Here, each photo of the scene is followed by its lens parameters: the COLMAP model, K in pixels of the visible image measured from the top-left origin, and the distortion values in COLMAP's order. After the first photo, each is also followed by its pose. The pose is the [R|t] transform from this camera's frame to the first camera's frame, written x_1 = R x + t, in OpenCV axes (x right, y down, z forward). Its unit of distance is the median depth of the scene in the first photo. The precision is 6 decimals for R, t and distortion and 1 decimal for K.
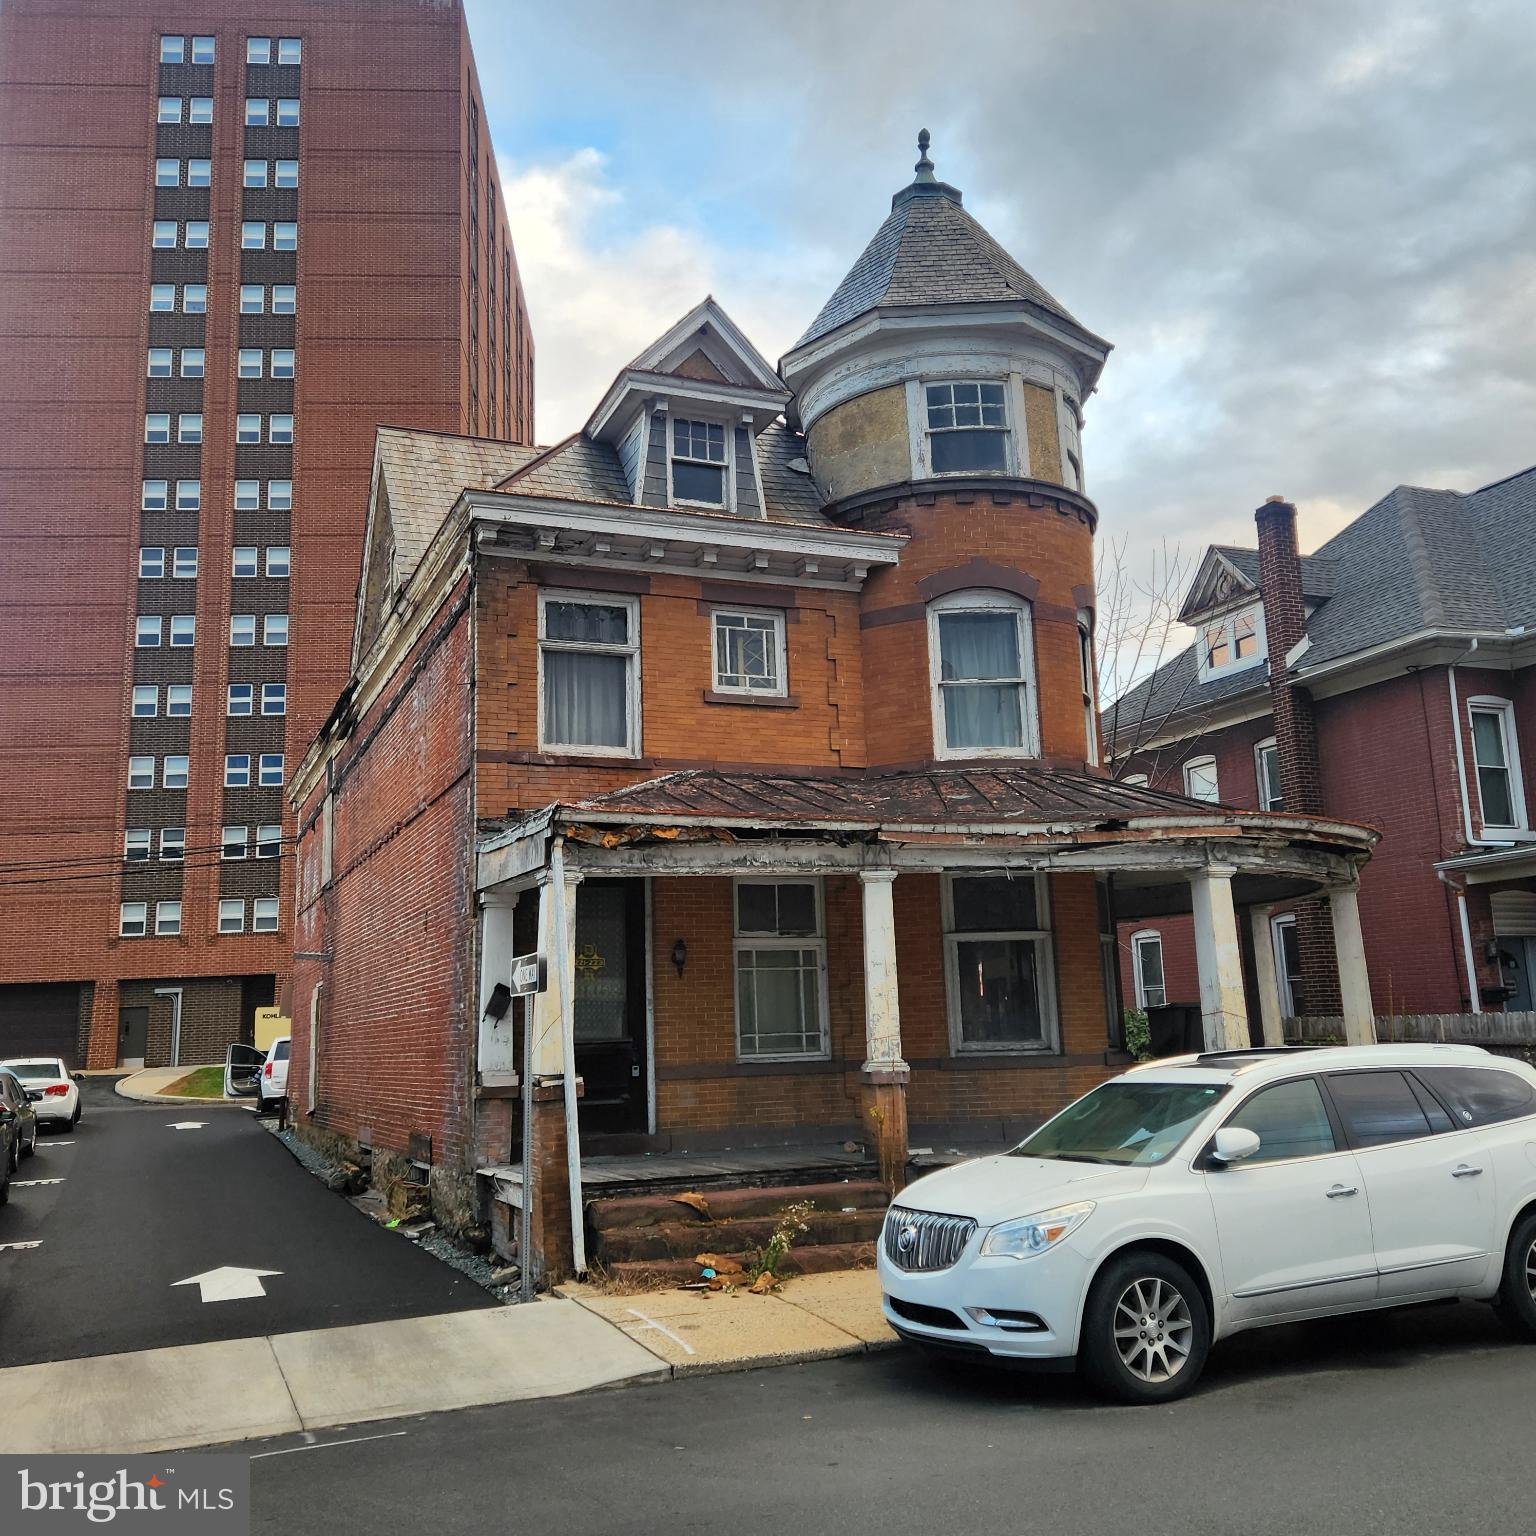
lens RADIAL K [[1485.3, 0, 756.6], [0, 1485.3, 731.1], [0, 0, 1]] dist [0.061021, 0.000000]
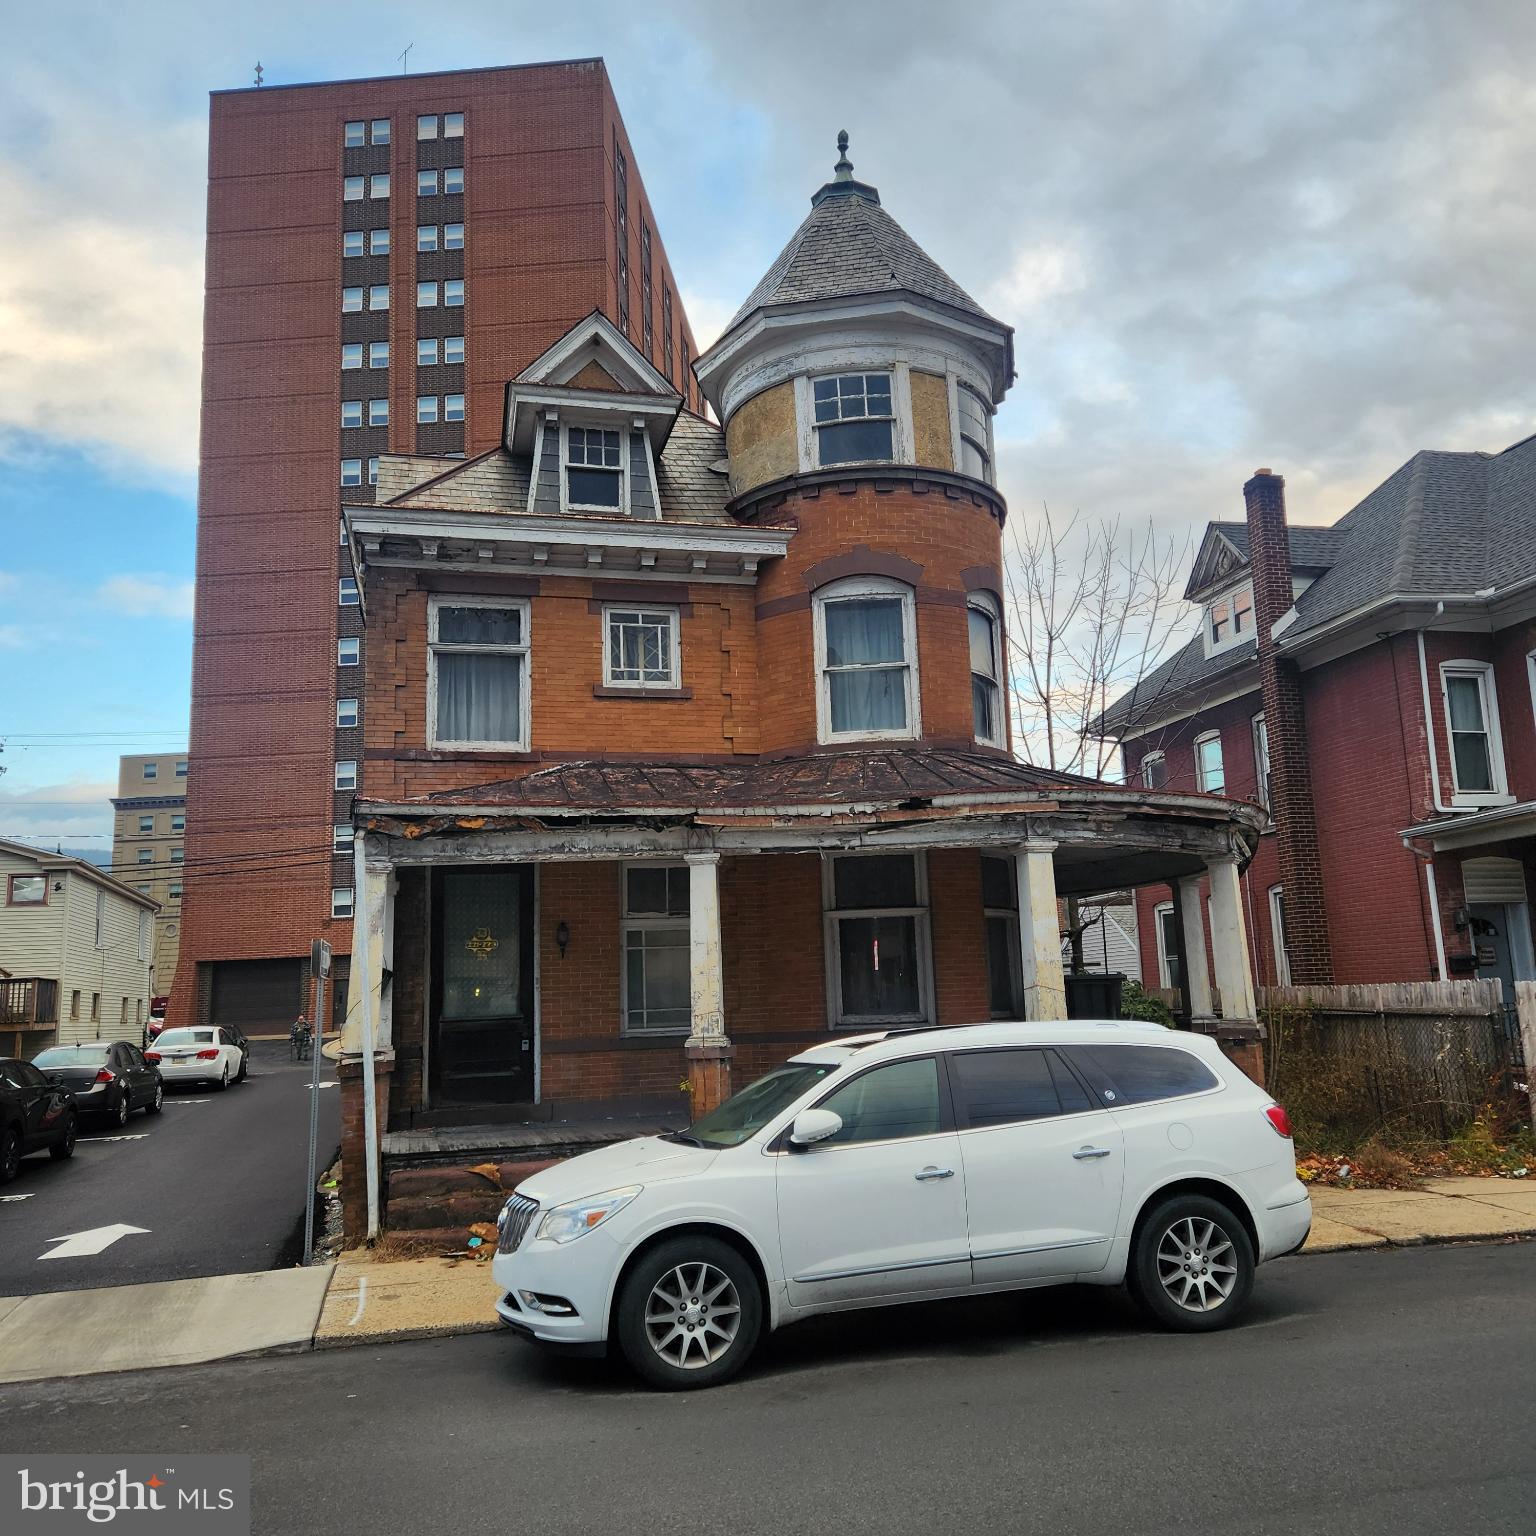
lens RADIAL K [[1352.1, 0, 783.9], [0, 1352.1, 760.2], [0, 0, 1]] dist [0.073721, -0.051462]
pose [[0.989630, -0.030330, -0.140405, 0.221772], [0.034097, 0.999118, 0.024500, 0.006428], [0.139538, -0.029033, 0.989791, 0.063053]]
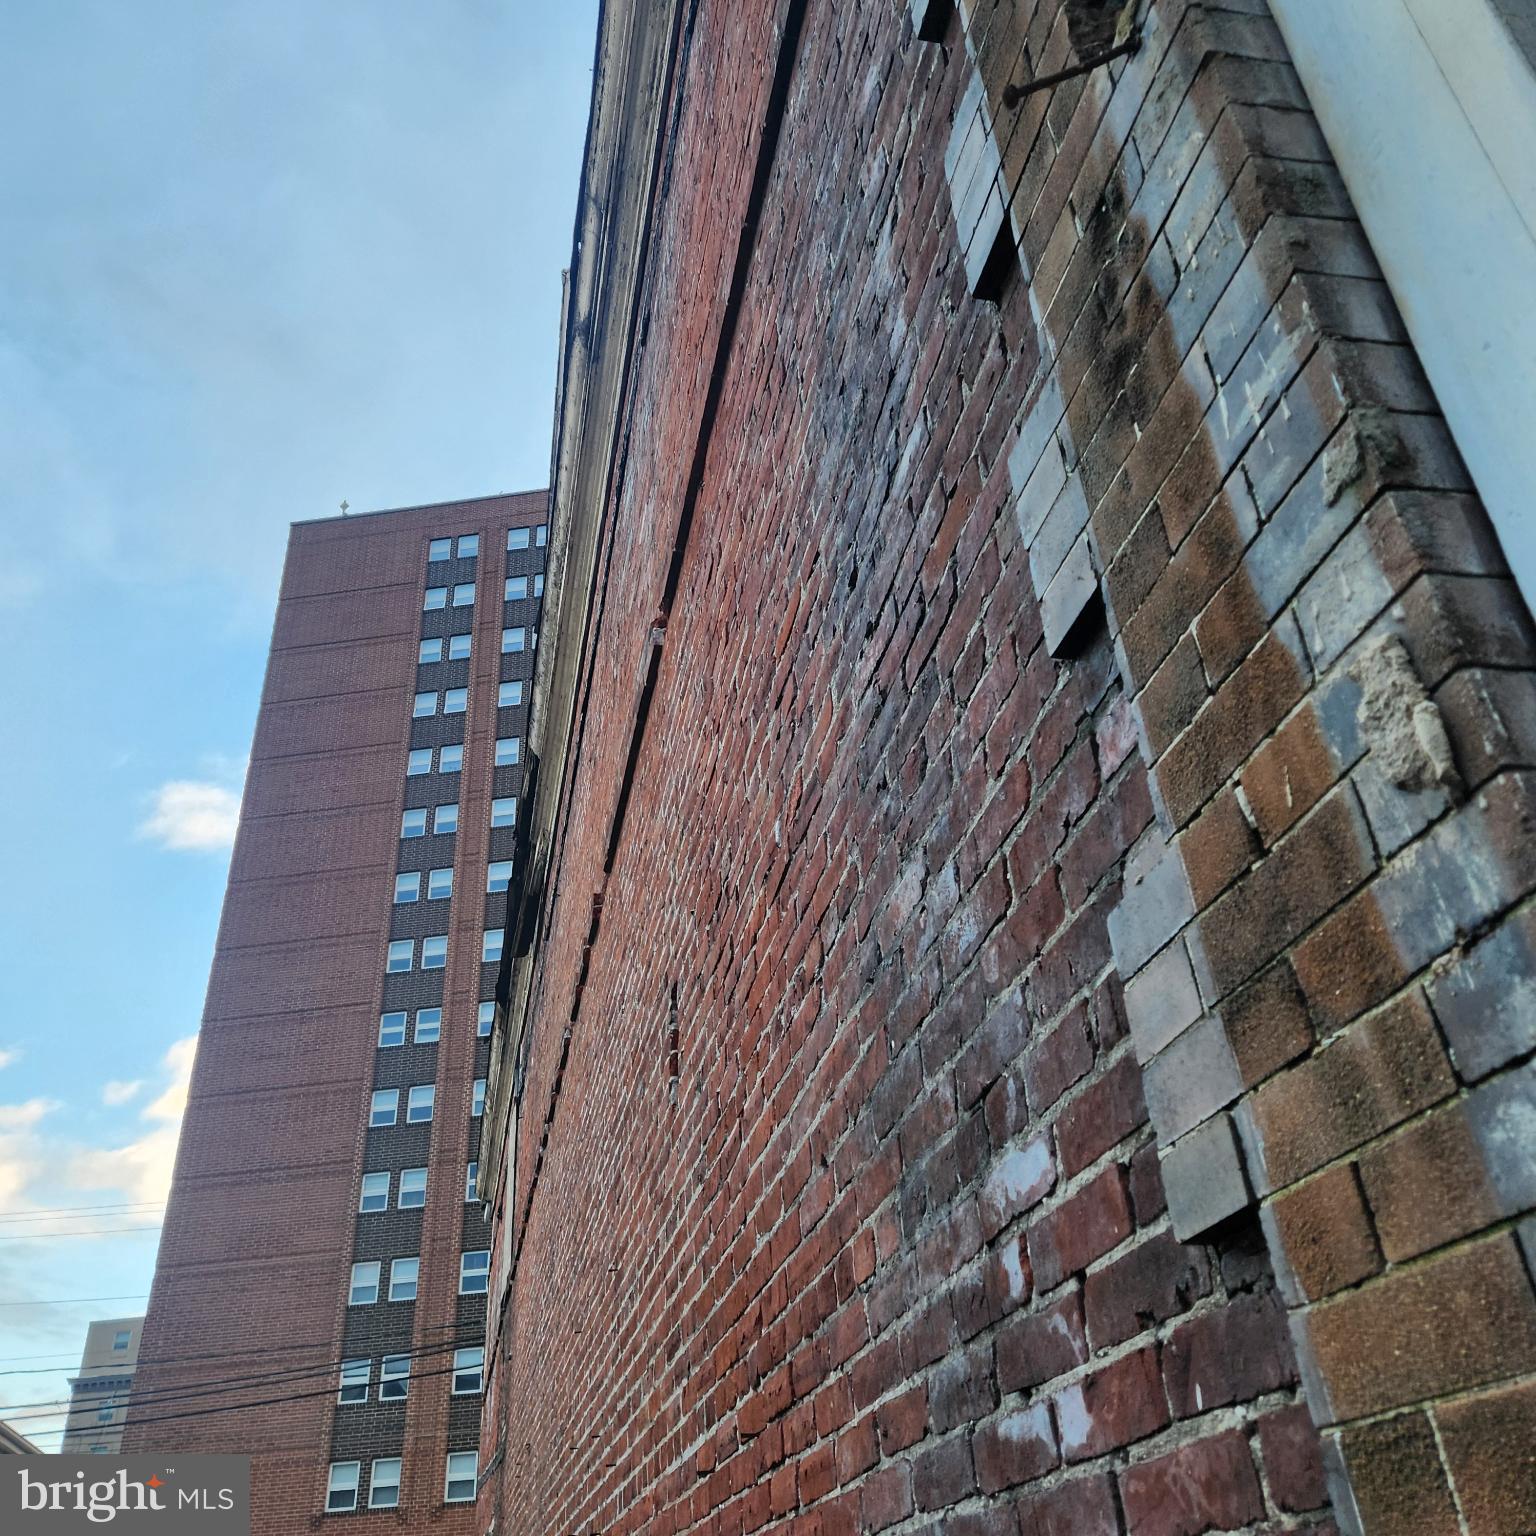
lens RADIAL K [[1357.7, 0, 745.7], [0, 1357.7, 766.3], [0, 0, 1]] dist [0.100958, -0.091015]
pose [[0.980394, -0.120328, -0.156041, -0.178420], [0.056100, 0.929572, -0.364348, 0.172024], [0.188893, 0.348451, 0.918097, 0.818820]]
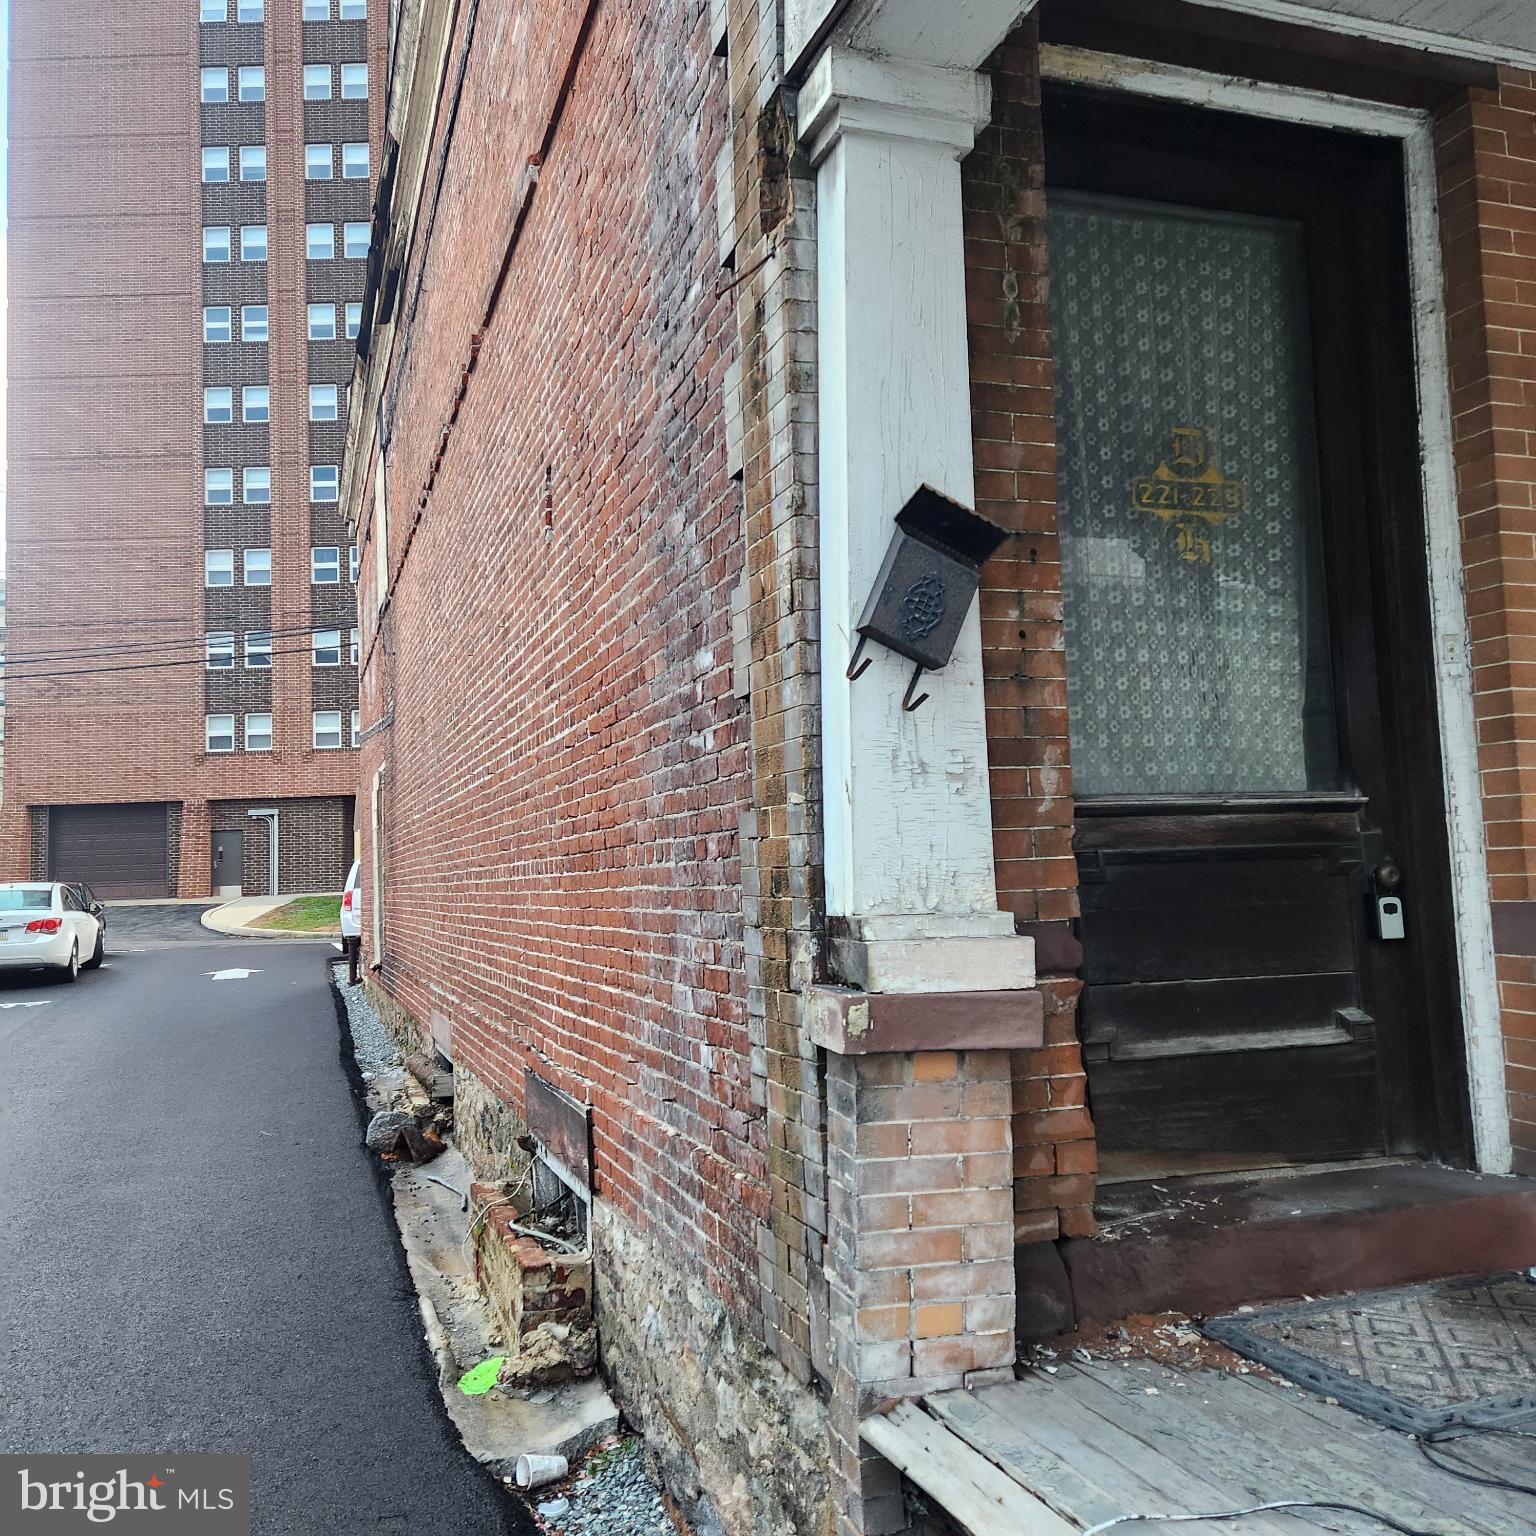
lens RADIAL K [[1364.1, 0, 738.0], [0, 1364.1, 759.9], [0, 0, 1]] dist [0.076792, -0.059818]
pose [[0.997188, -0.006134, -0.074685, -0.157420], [0.015048, 0.992735, 0.119379, 0.156277], [0.073410, -0.120167, 0.990036, 0.693155]]
